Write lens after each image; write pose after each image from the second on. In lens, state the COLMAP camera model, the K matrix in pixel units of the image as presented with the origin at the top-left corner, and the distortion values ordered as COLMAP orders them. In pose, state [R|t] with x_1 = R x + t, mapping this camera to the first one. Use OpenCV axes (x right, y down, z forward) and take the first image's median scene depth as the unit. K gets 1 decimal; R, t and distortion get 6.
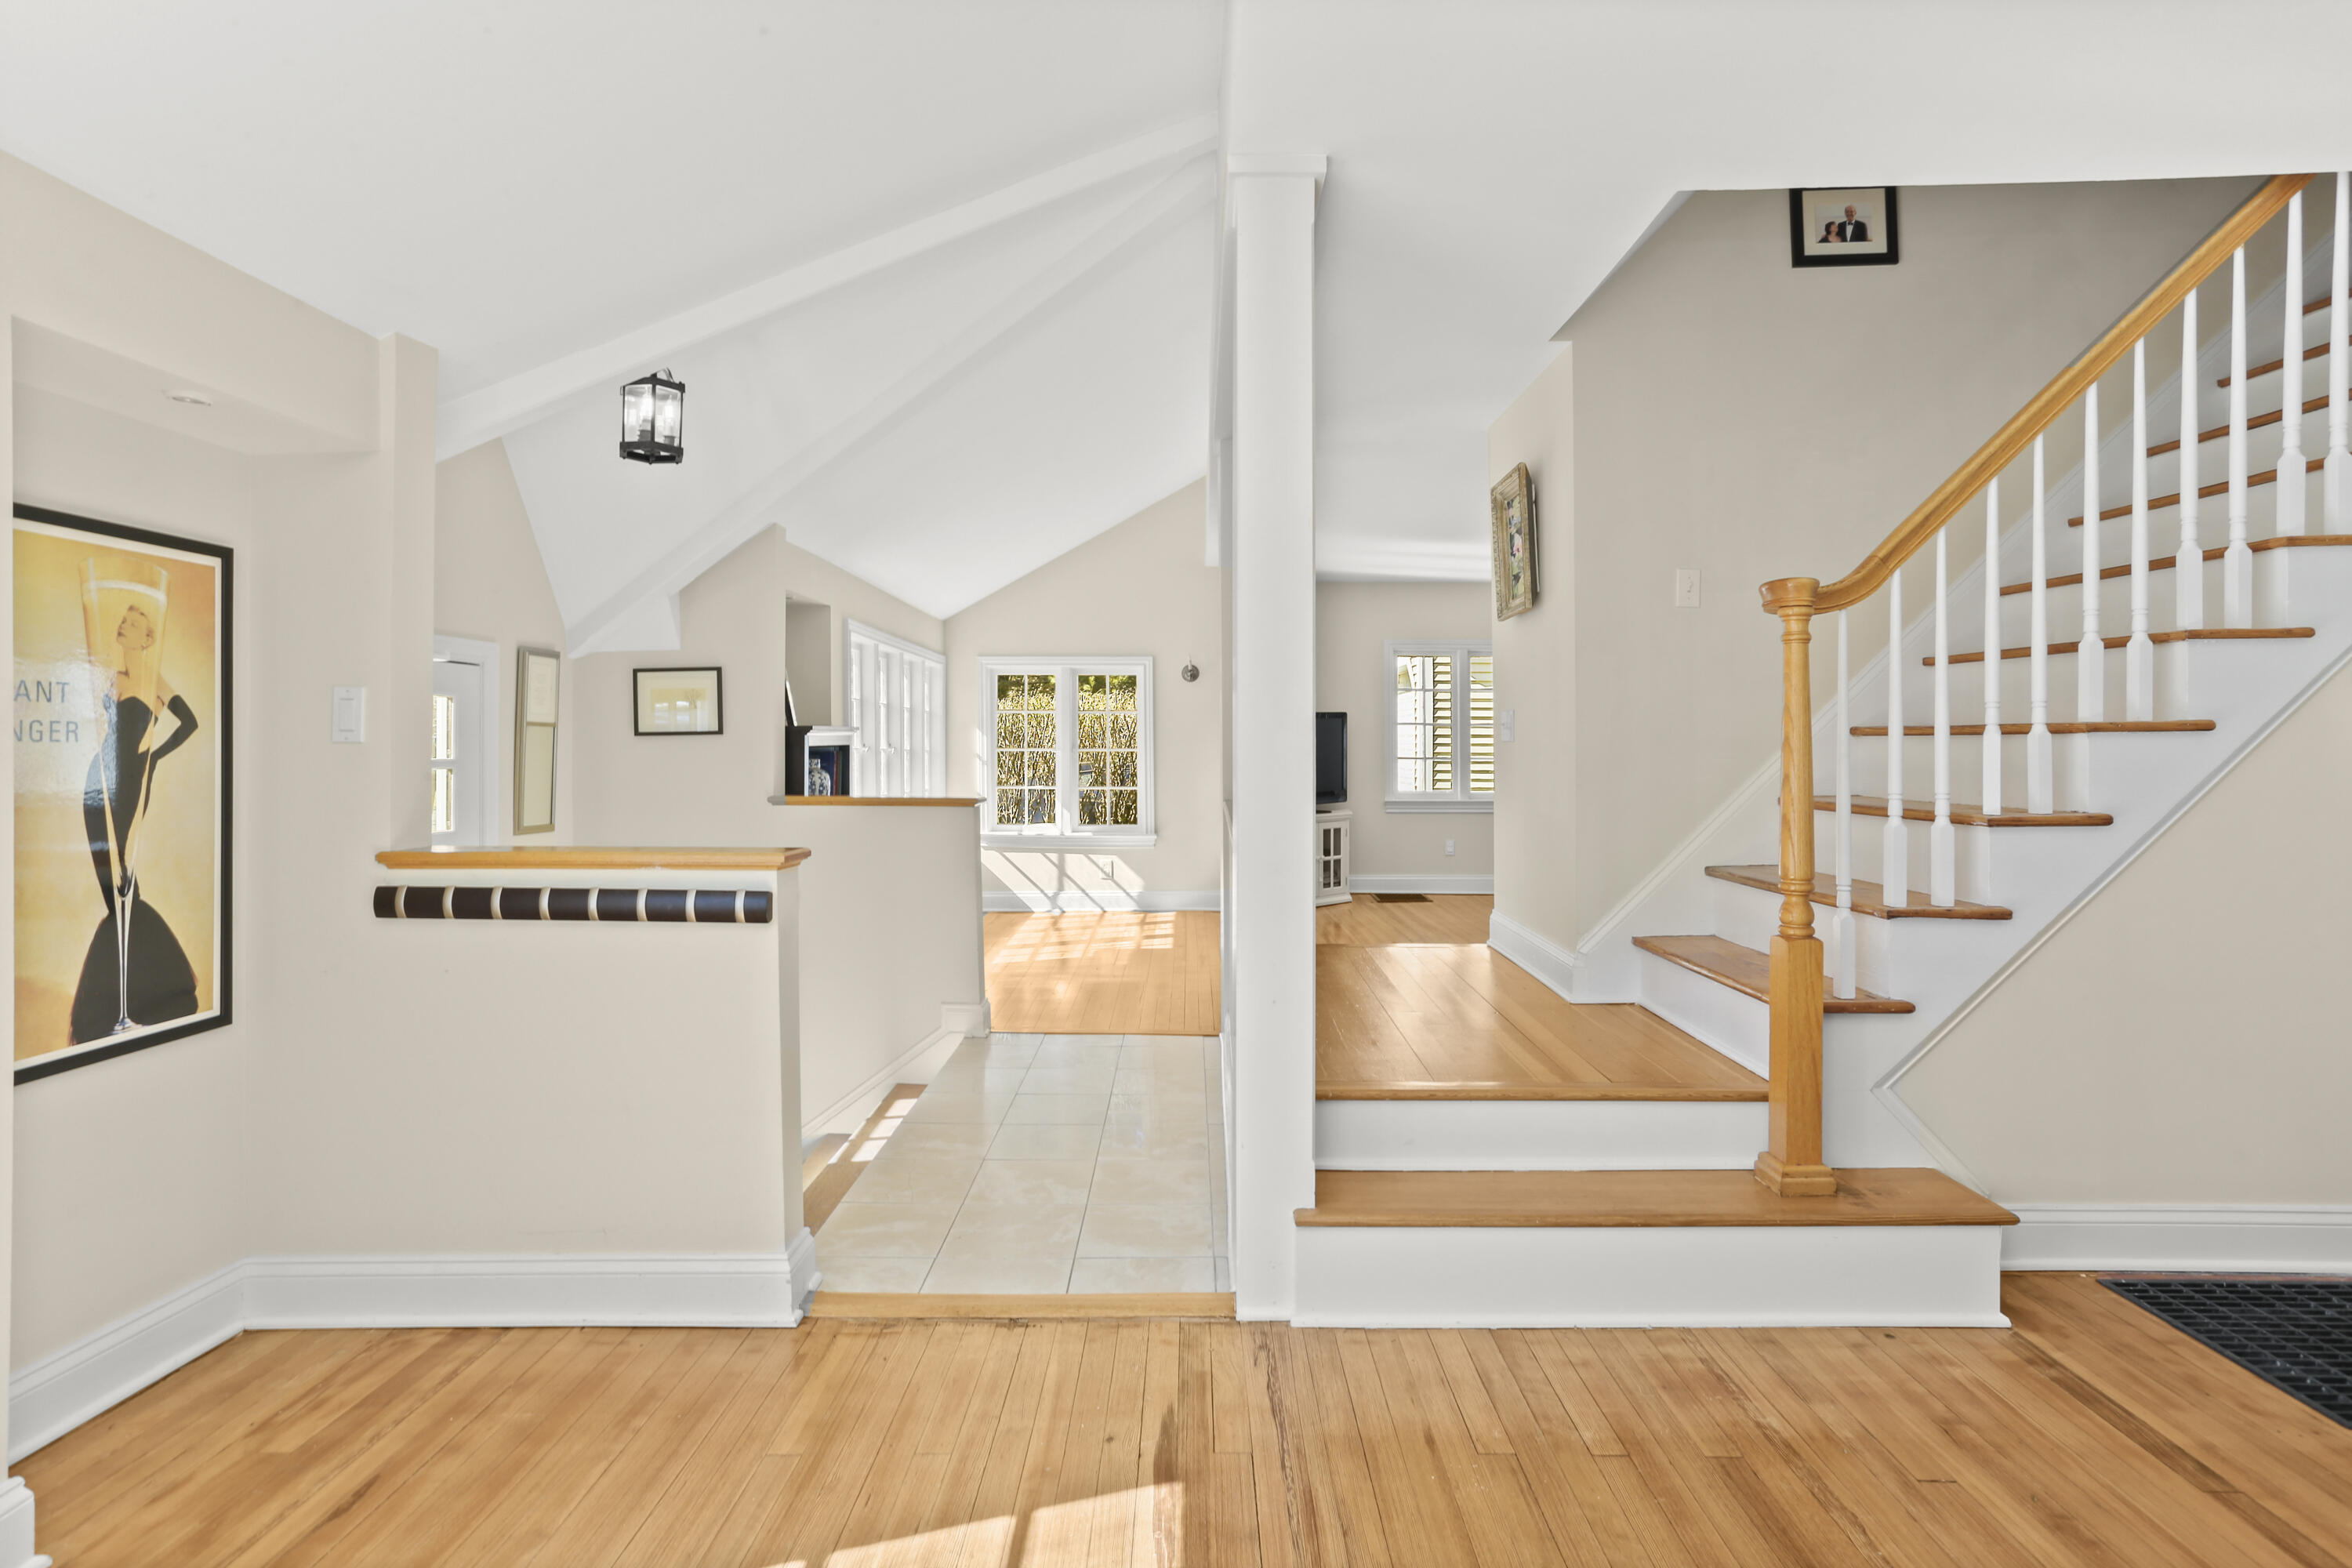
lens RADIAL K [[1163.1, 0, 1175.2], [0, 1163.1, 743.1], [0, 0, 1]] dist [-0.044437, 0.025063]
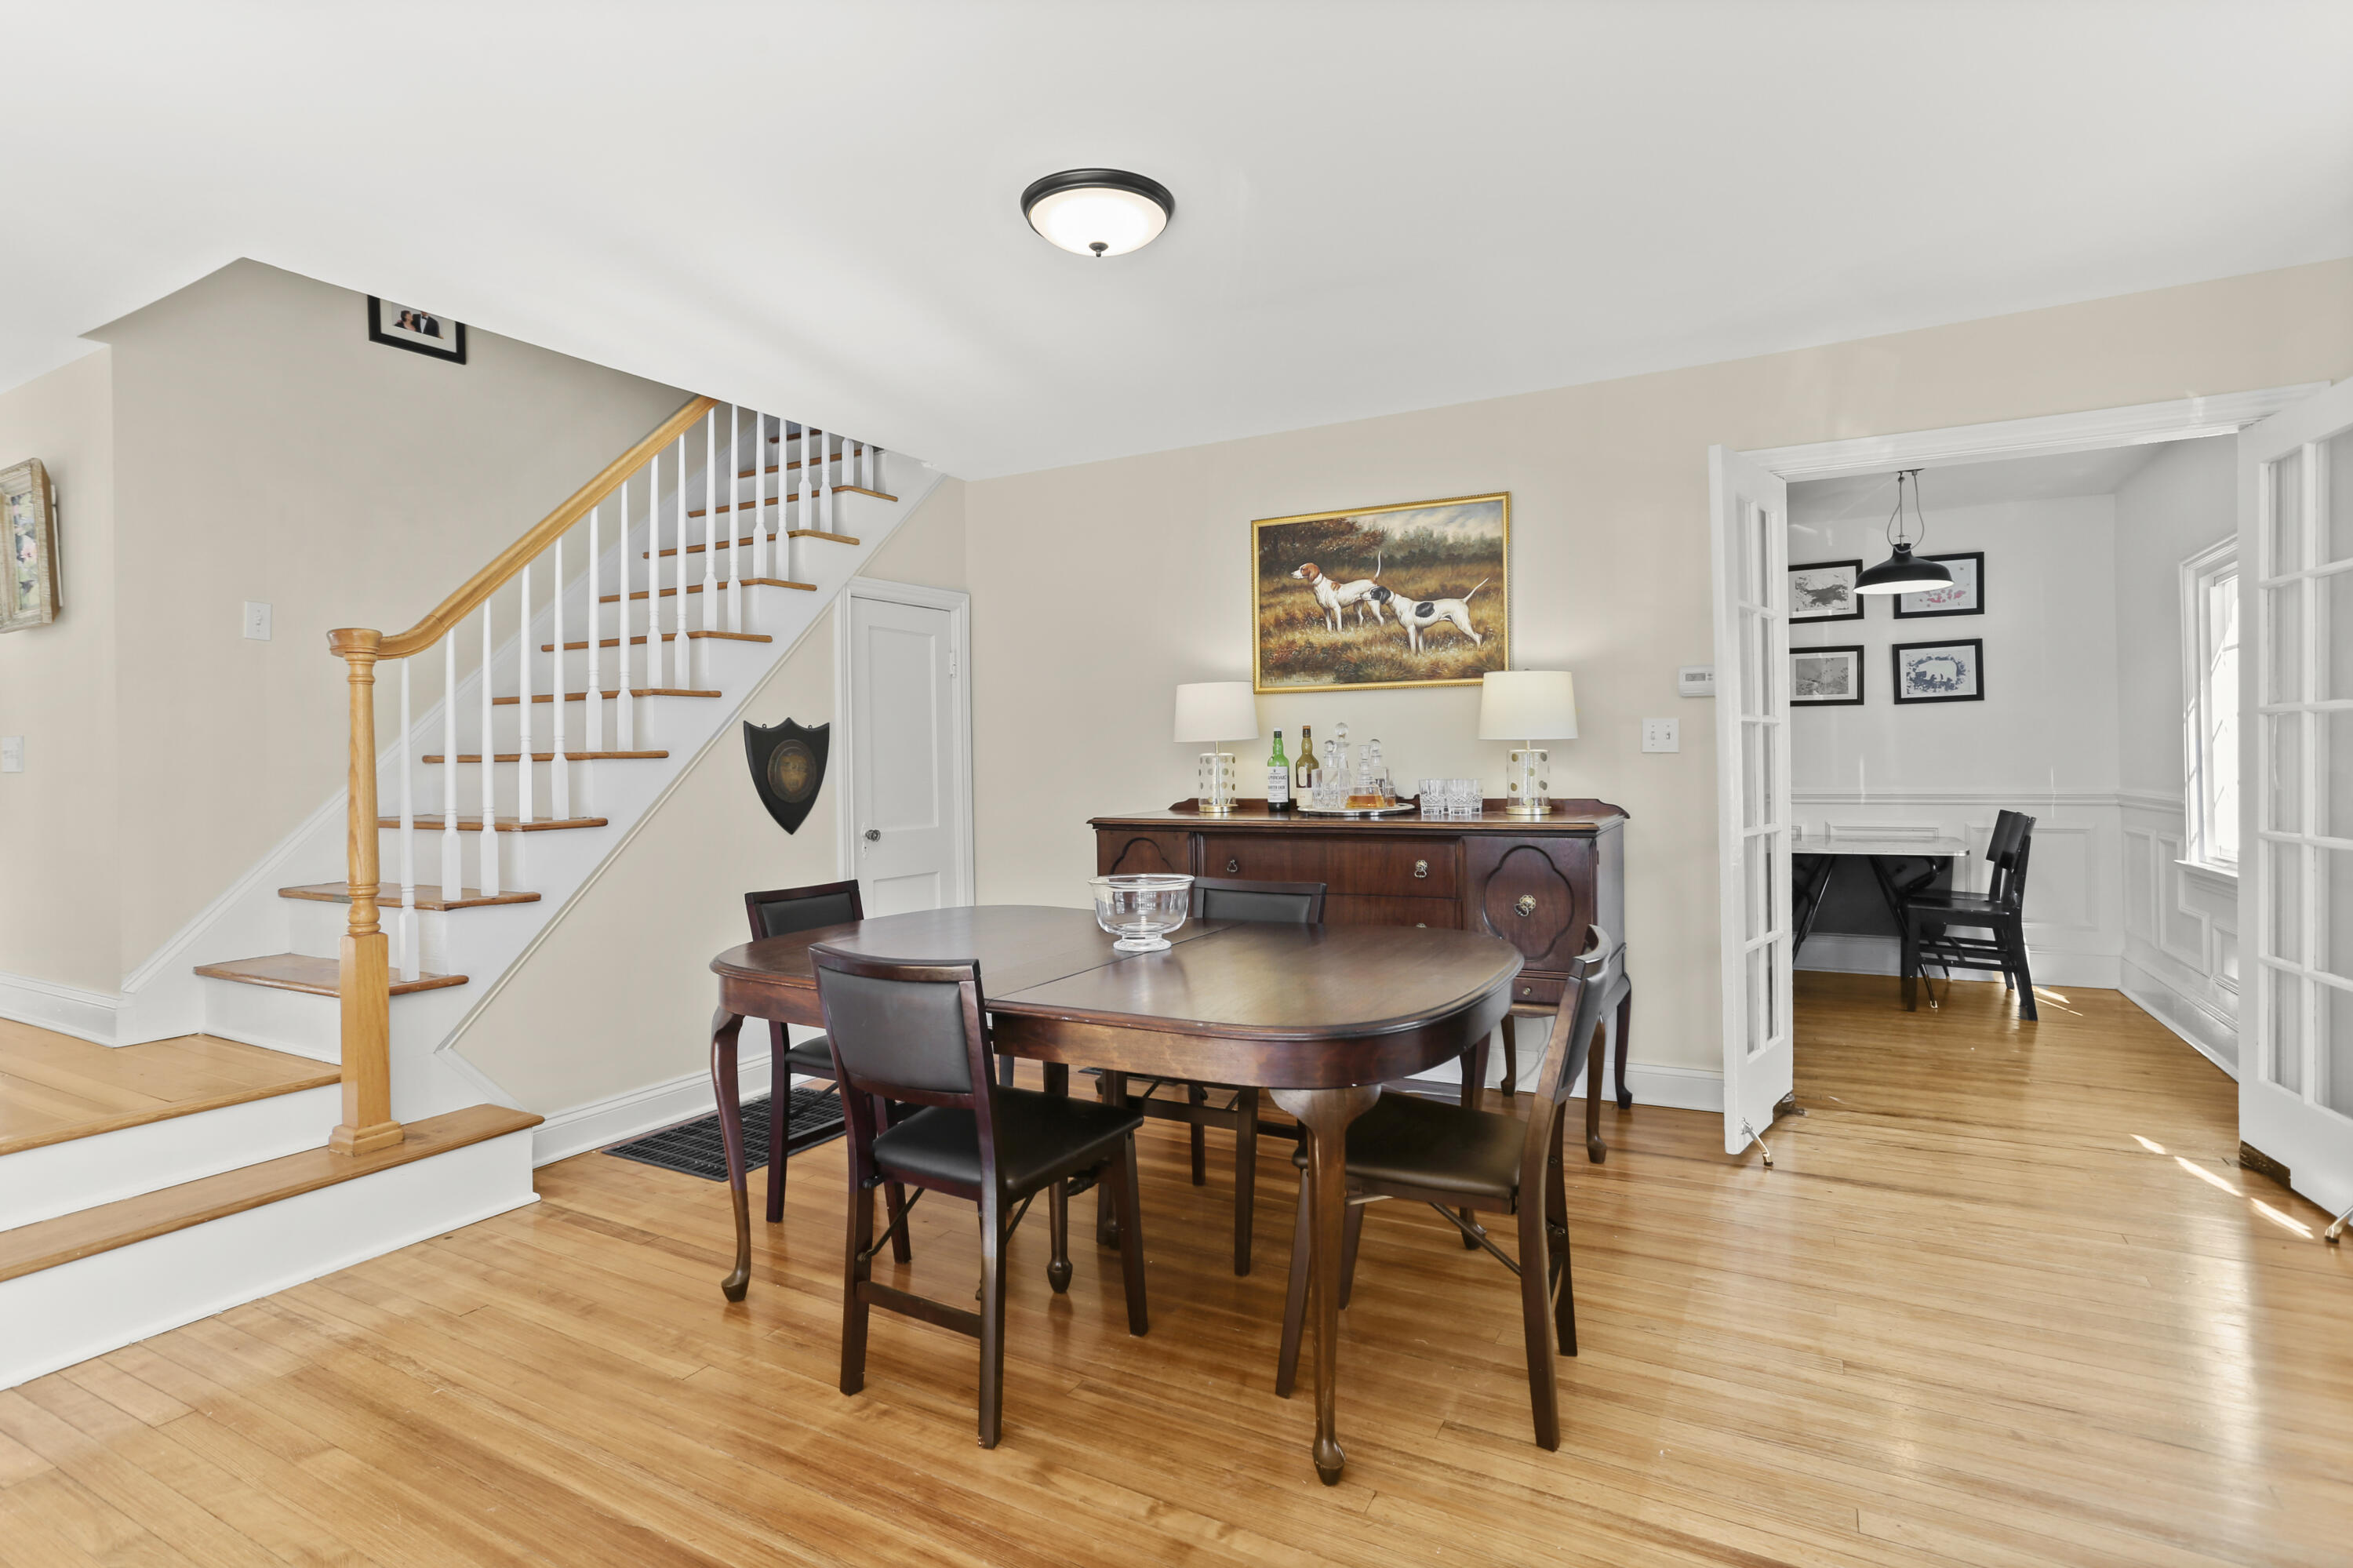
lens RADIAL K [[1163.6, 0, 1171.0], [0, 1163.6, 756.3], [0, 0, 1]] dist [-0.044437, 0.025063]
pose [[0.466250, -0.001311, 0.884652, -0.106350], [0.013598, 0.999891, -0.005685, 0.004242], [-0.884549, 0.014680, 0.466217, -0.270236]]
